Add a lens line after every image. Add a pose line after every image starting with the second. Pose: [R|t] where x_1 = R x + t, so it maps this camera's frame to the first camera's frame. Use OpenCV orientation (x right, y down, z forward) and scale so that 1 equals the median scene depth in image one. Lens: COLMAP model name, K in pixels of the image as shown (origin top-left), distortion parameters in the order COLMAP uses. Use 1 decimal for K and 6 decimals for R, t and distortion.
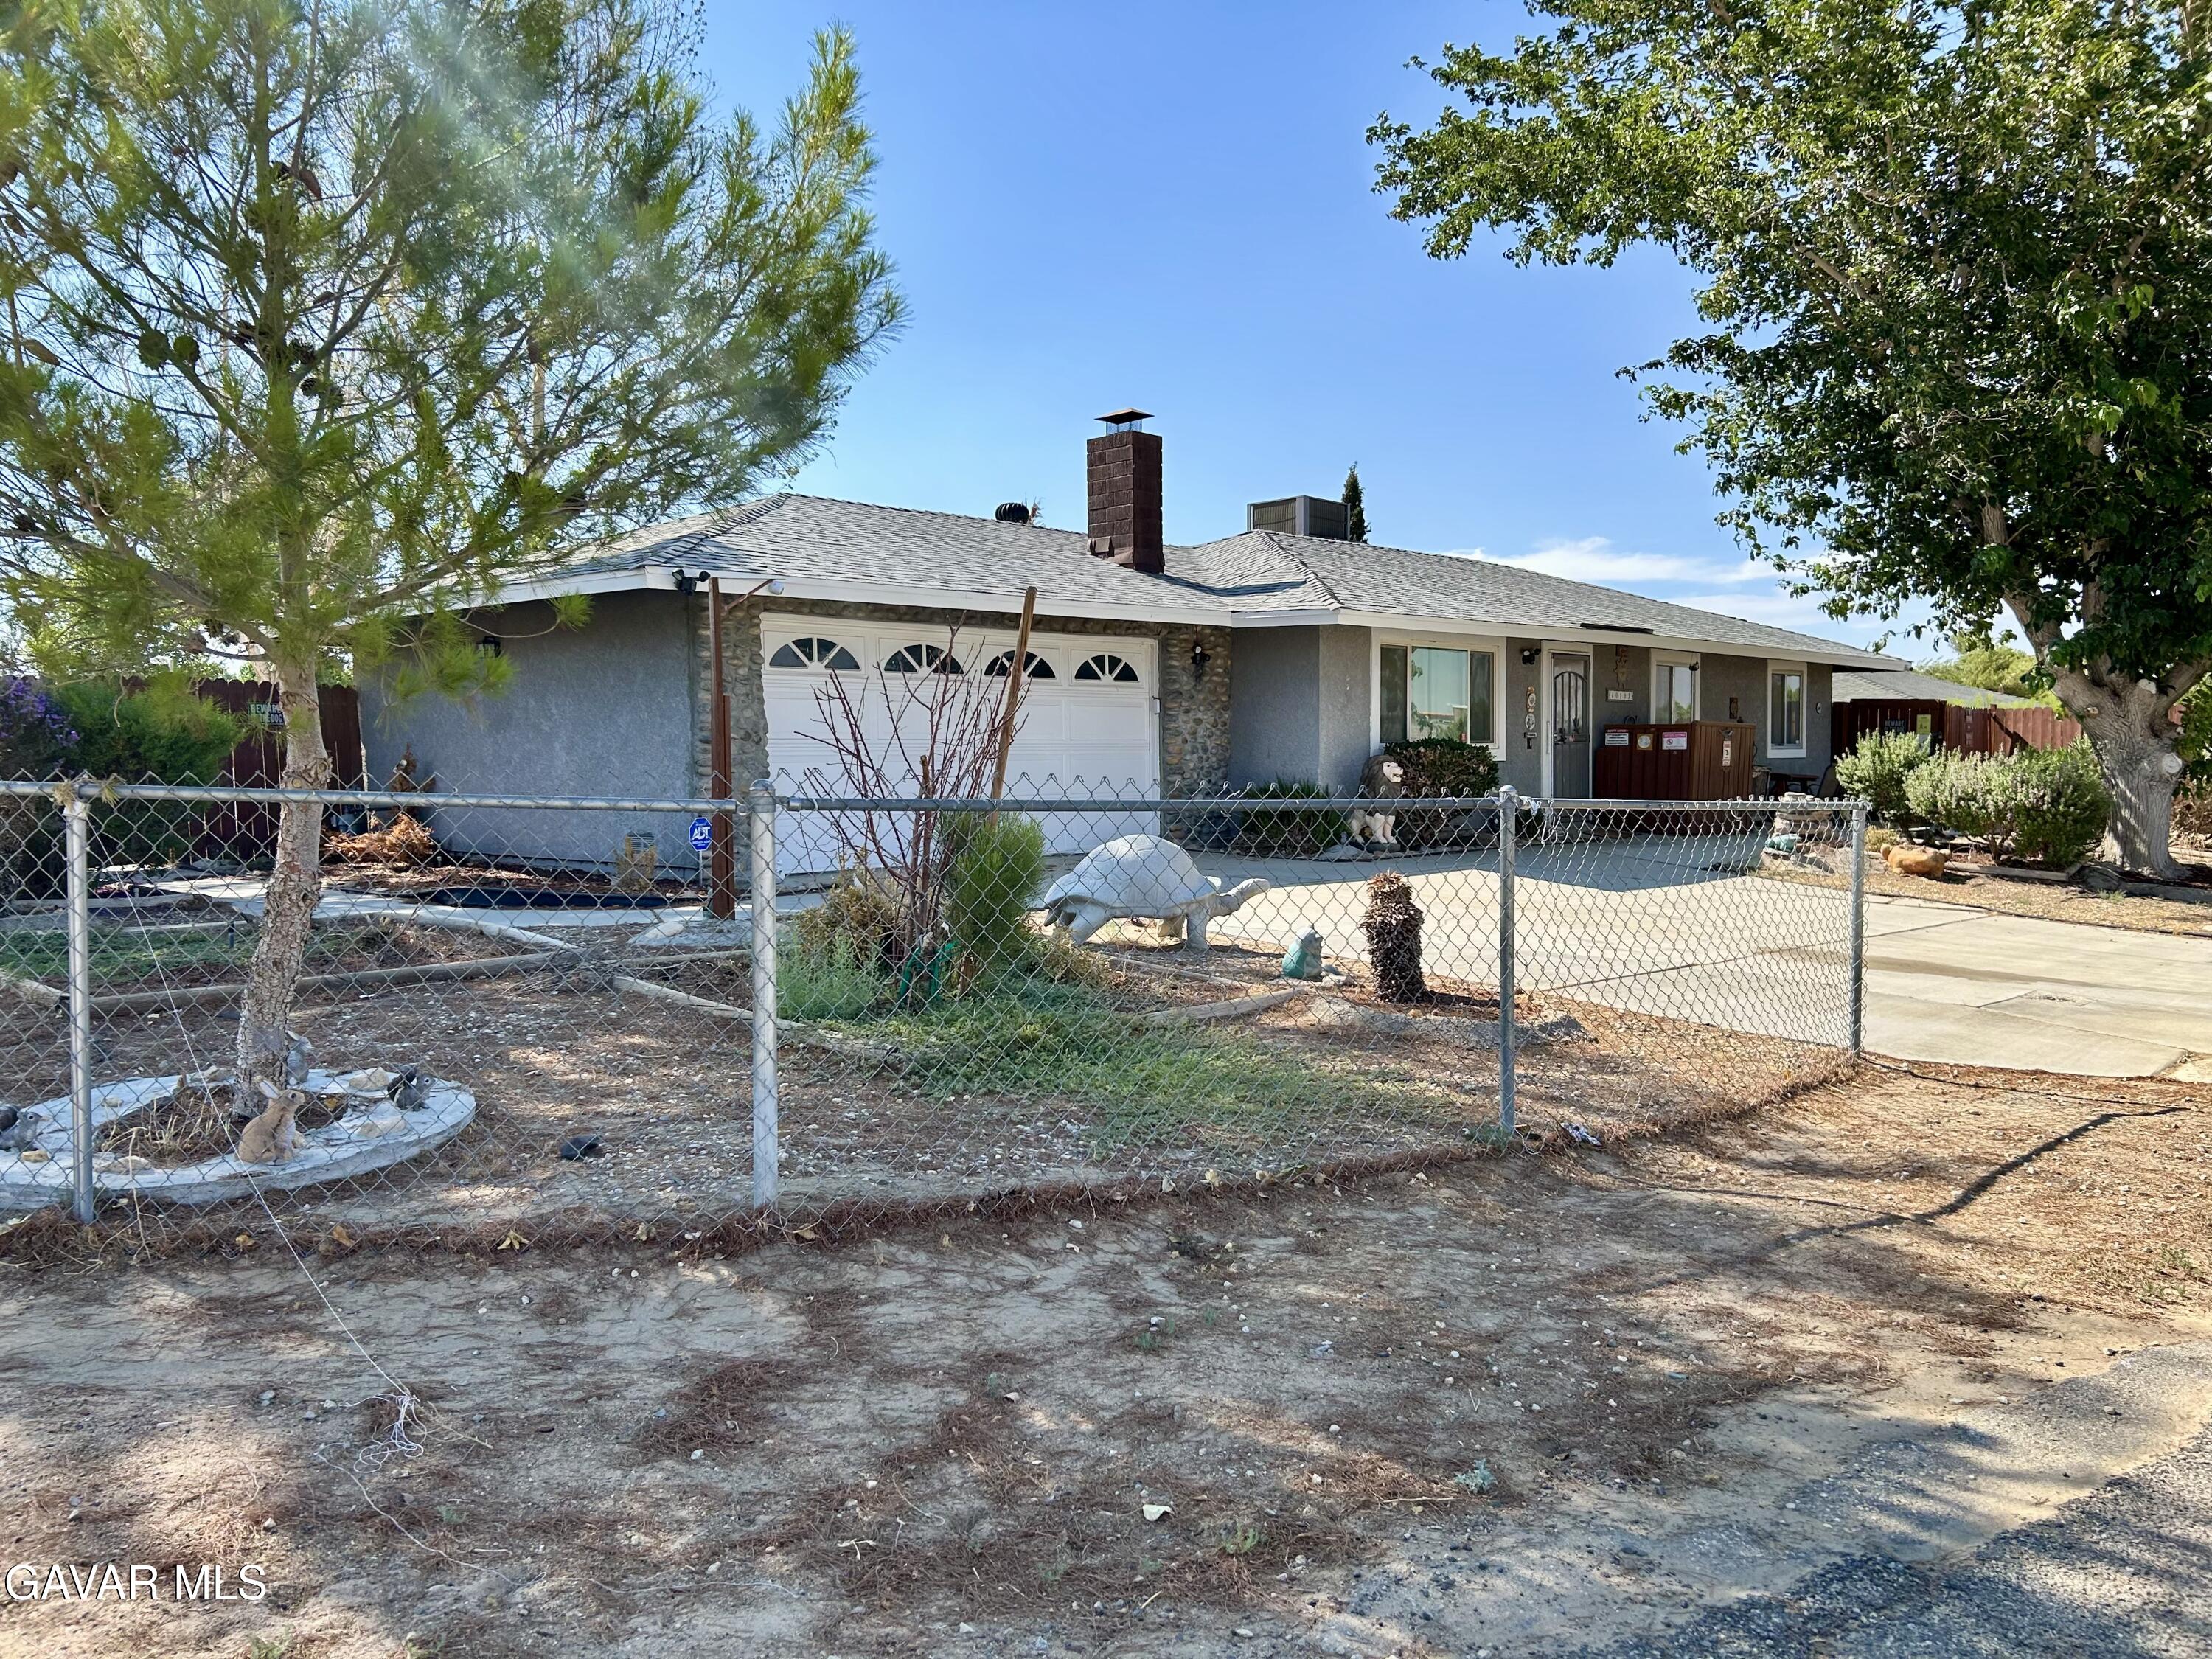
lens RADIAL K [[1664.8, 0, 1106.0], [0, 1664.8, 828.1], [0, 0, 1]] dist [0.054224, -0.061227]
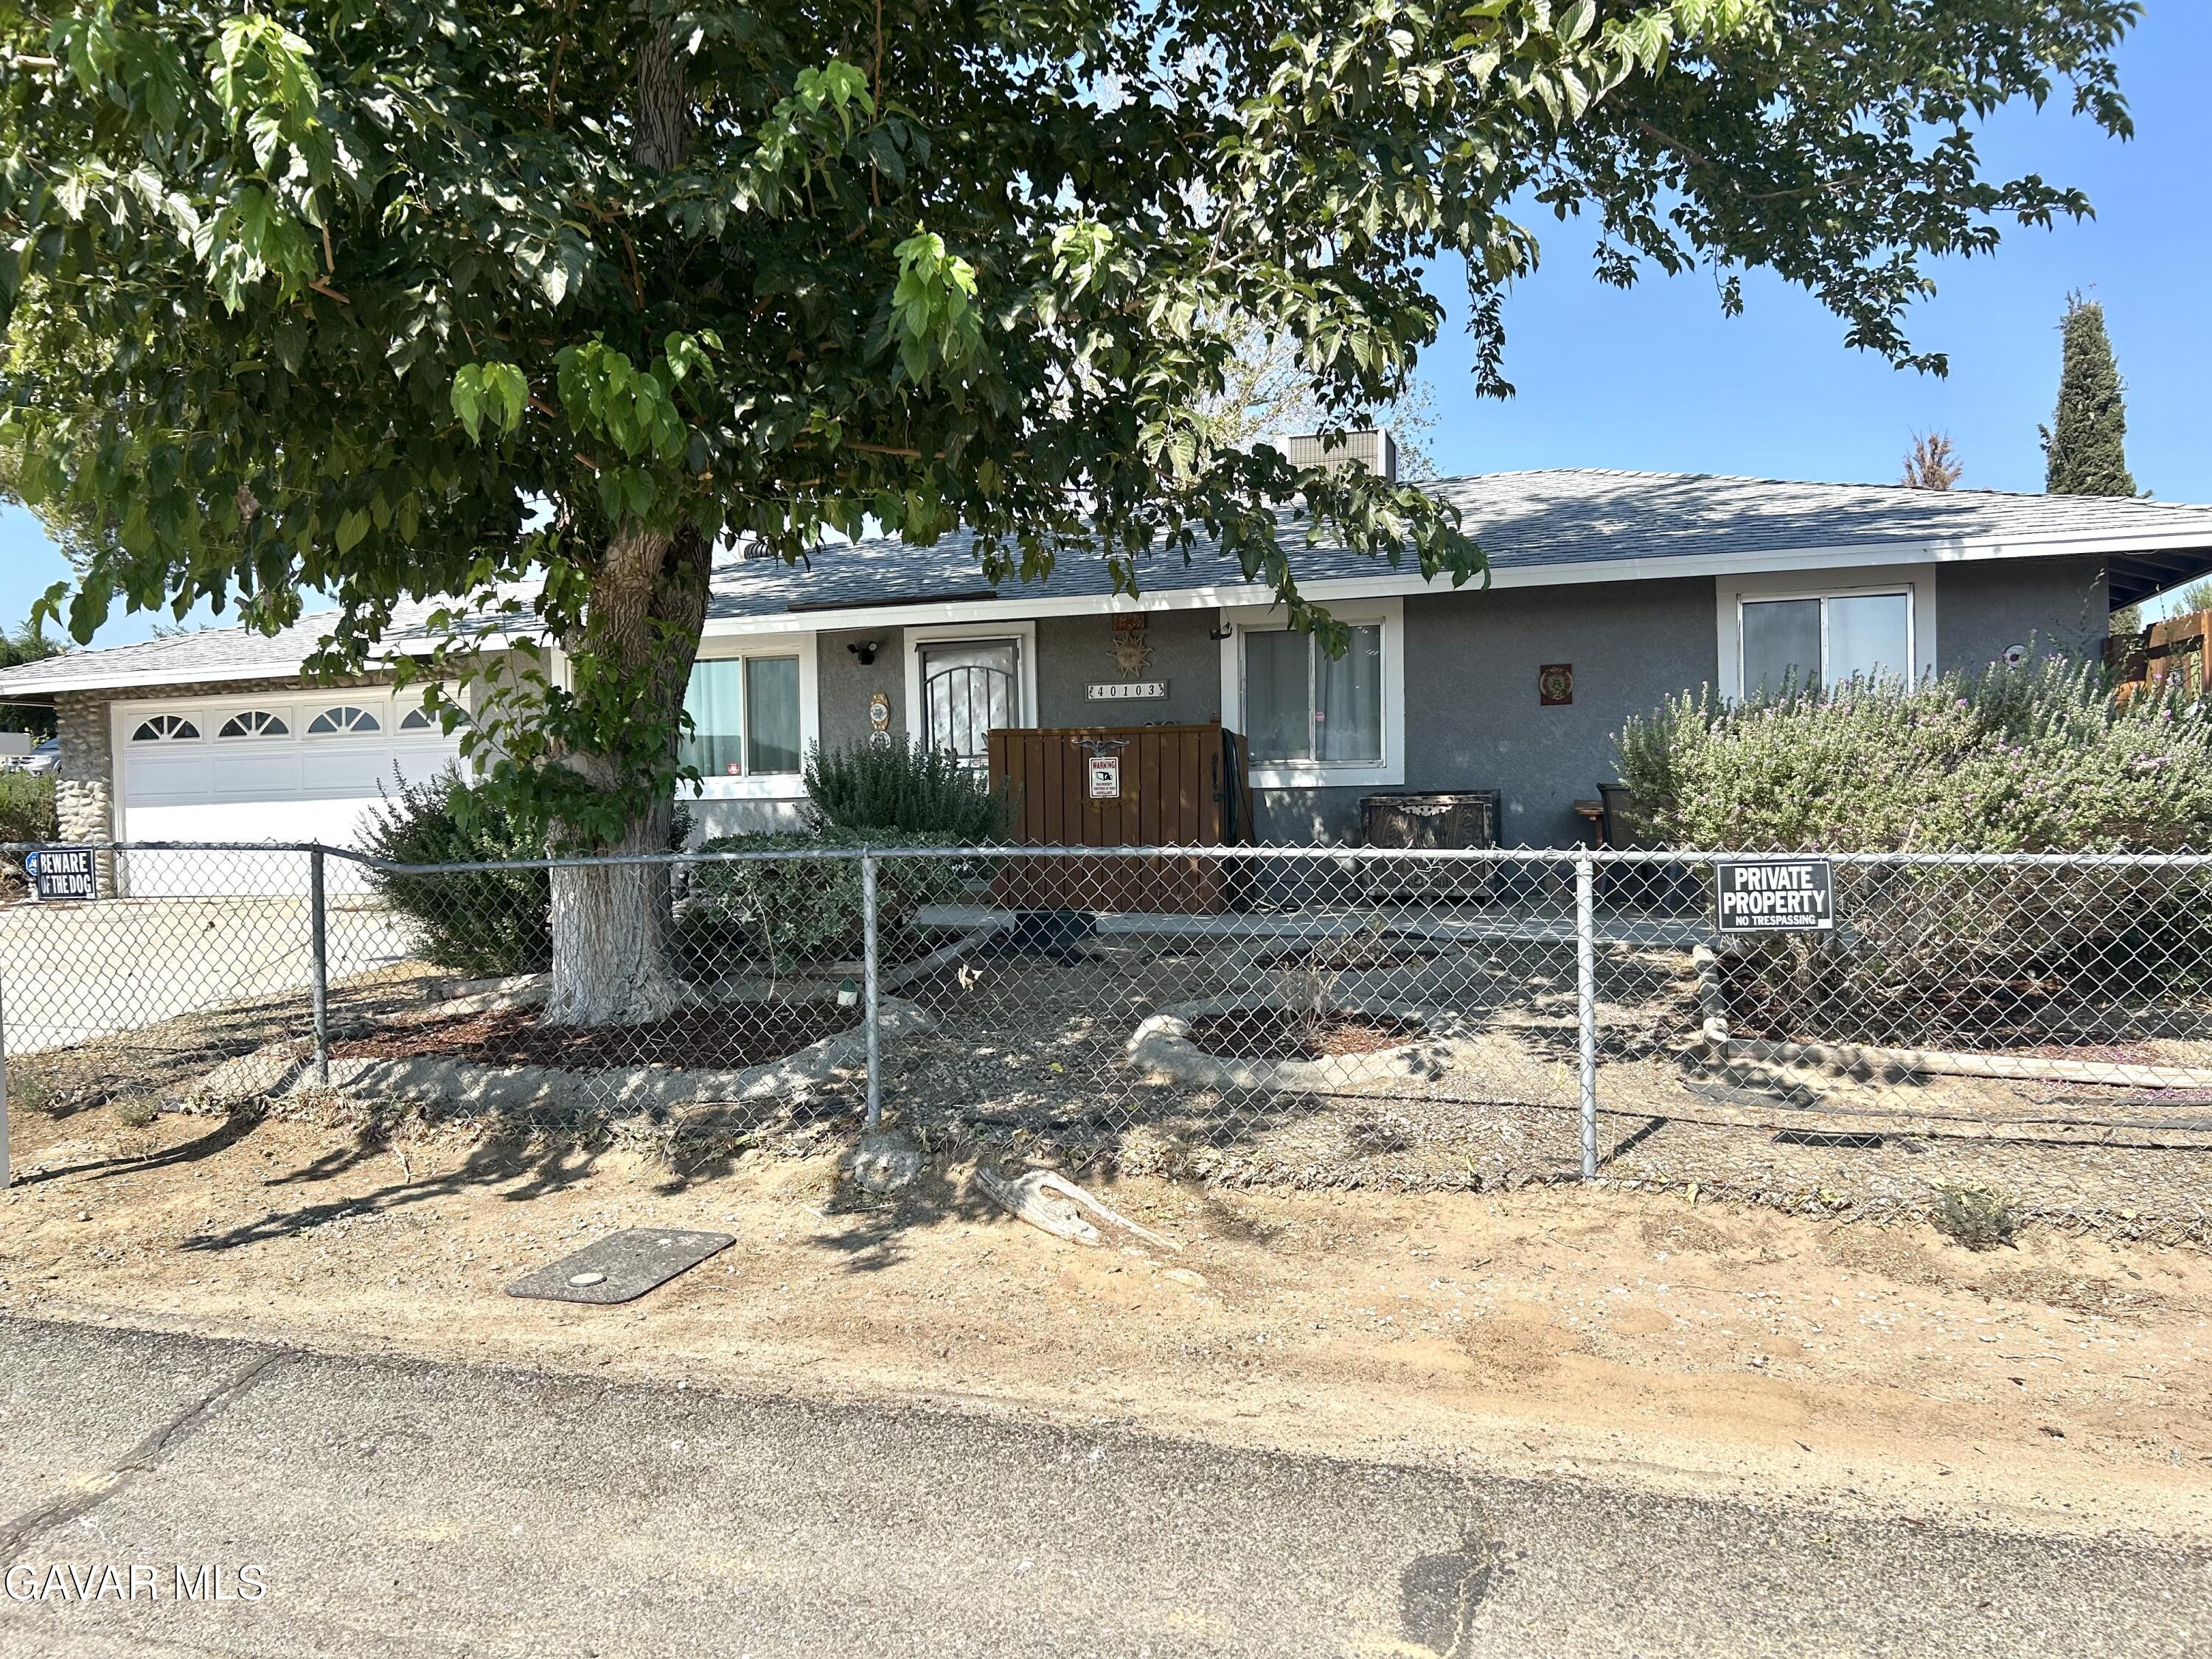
lens RADIAL K [[1664.8, 0, 1105.4], [0, 1664.8, 831.7], [0, 0, 1]] dist [0.054224, -0.061227]
pose [[0.422296, 0.011097, -0.906390, 1.301857], [-0.021074, 0.999775, 0.002422, -0.041566], [0.906213, 0.018078, 0.422435, 1.092498]]
